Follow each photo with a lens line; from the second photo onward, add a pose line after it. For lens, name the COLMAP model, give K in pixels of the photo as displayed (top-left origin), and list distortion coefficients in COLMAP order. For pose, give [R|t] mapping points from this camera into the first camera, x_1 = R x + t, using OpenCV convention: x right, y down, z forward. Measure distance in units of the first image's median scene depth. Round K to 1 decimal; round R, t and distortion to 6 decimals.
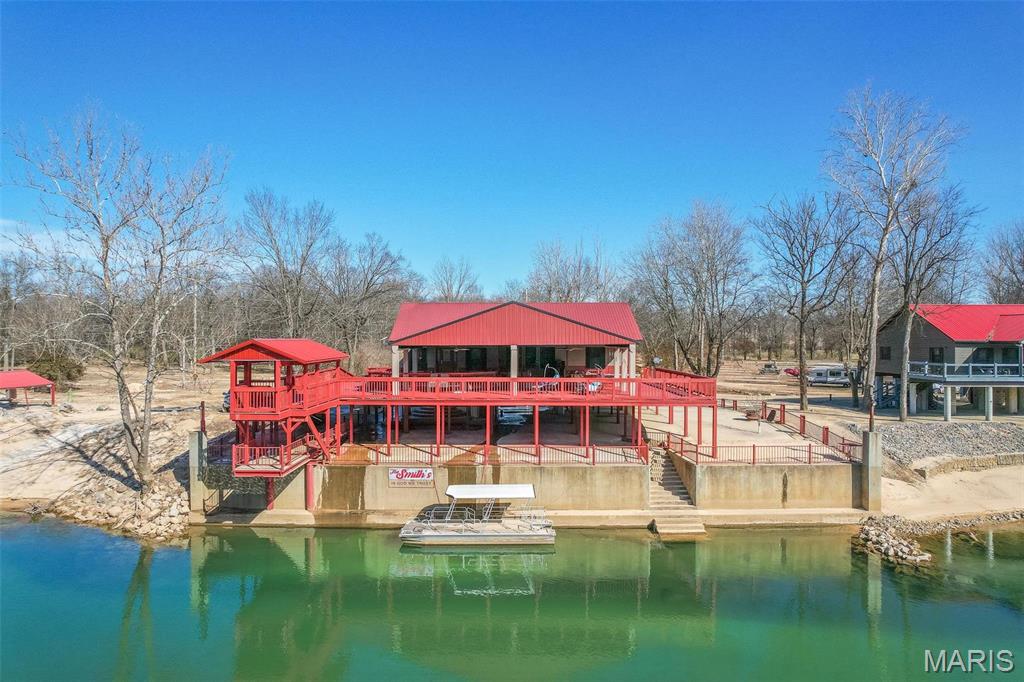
lens RADIAL K [[654.1, 0, 512.0], [0, 654.1, 341.0], [0, 0, 1]] dist [-0.086017, 0.082135]
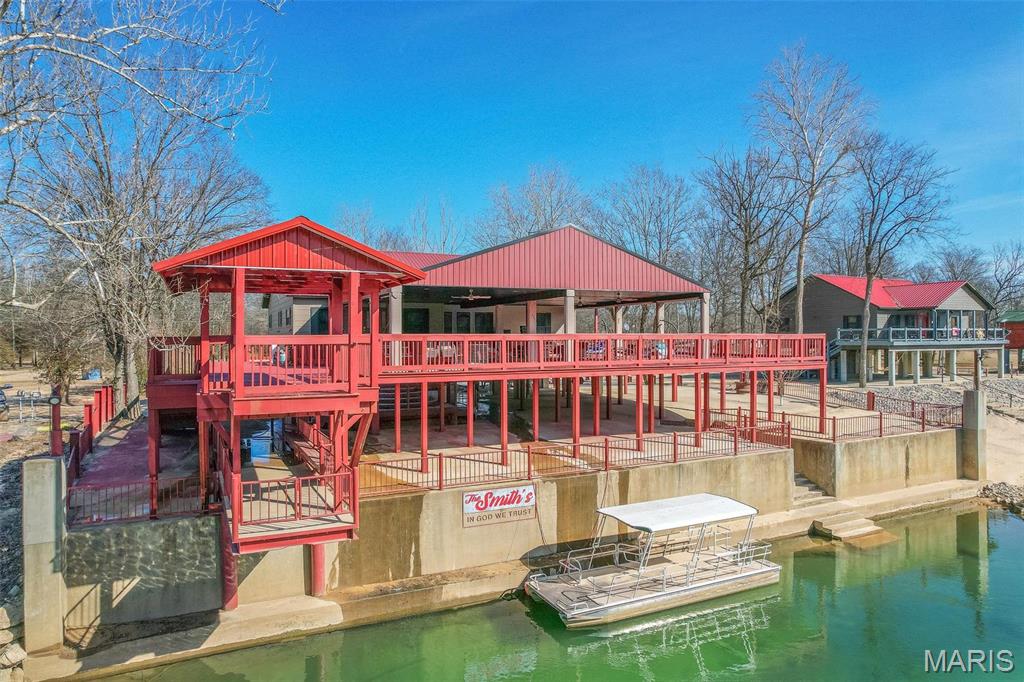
lens RADIAL K [[654.1, 0, 512.0], [0, 654.1, 341.0], [0, 0, 1]] dist [-0.086017, 0.082135]
pose [[0.896171, -0.008331, 0.443631, -0.396240], [0.008956, 0.999960, 0.000687, 0.066377], [-0.443619, 0.003358, 0.896209, 0.486432]]
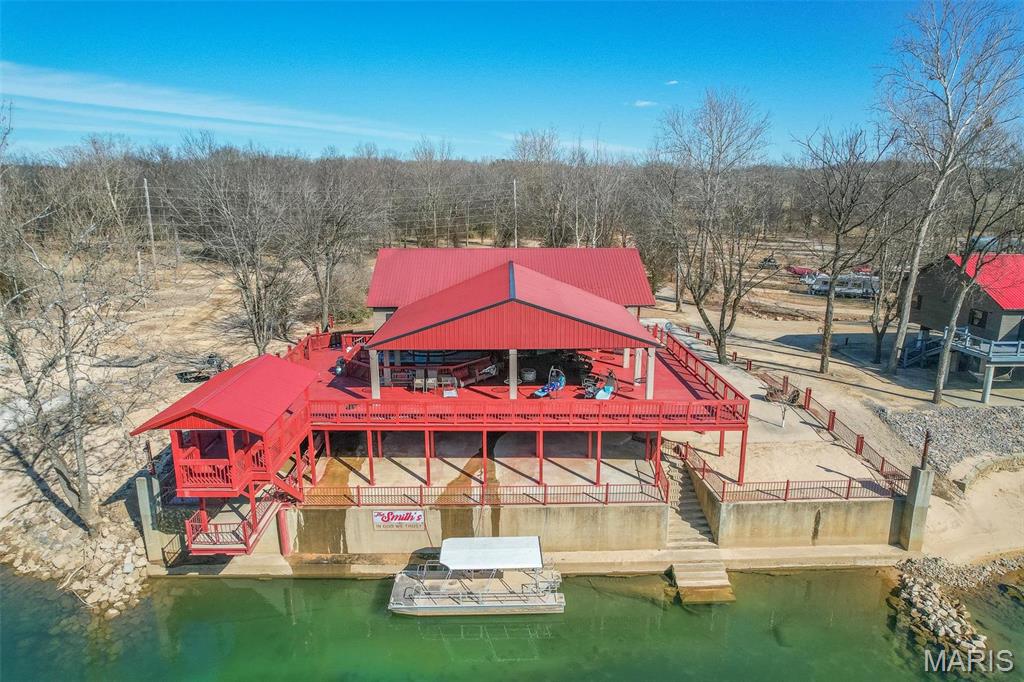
lens RADIAL K [[654.1, 0, 512.0], [0, 654.1, 341.0], [0, 0, 1]] dist [-0.086017, 0.082135]
pose [[0.999616, -0.005501, 0.027155, -0.024734], [-0.000891, 0.973203, 0.229947, -0.226991], [-0.027692, -0.229883, 0.972824, 0.199498]]
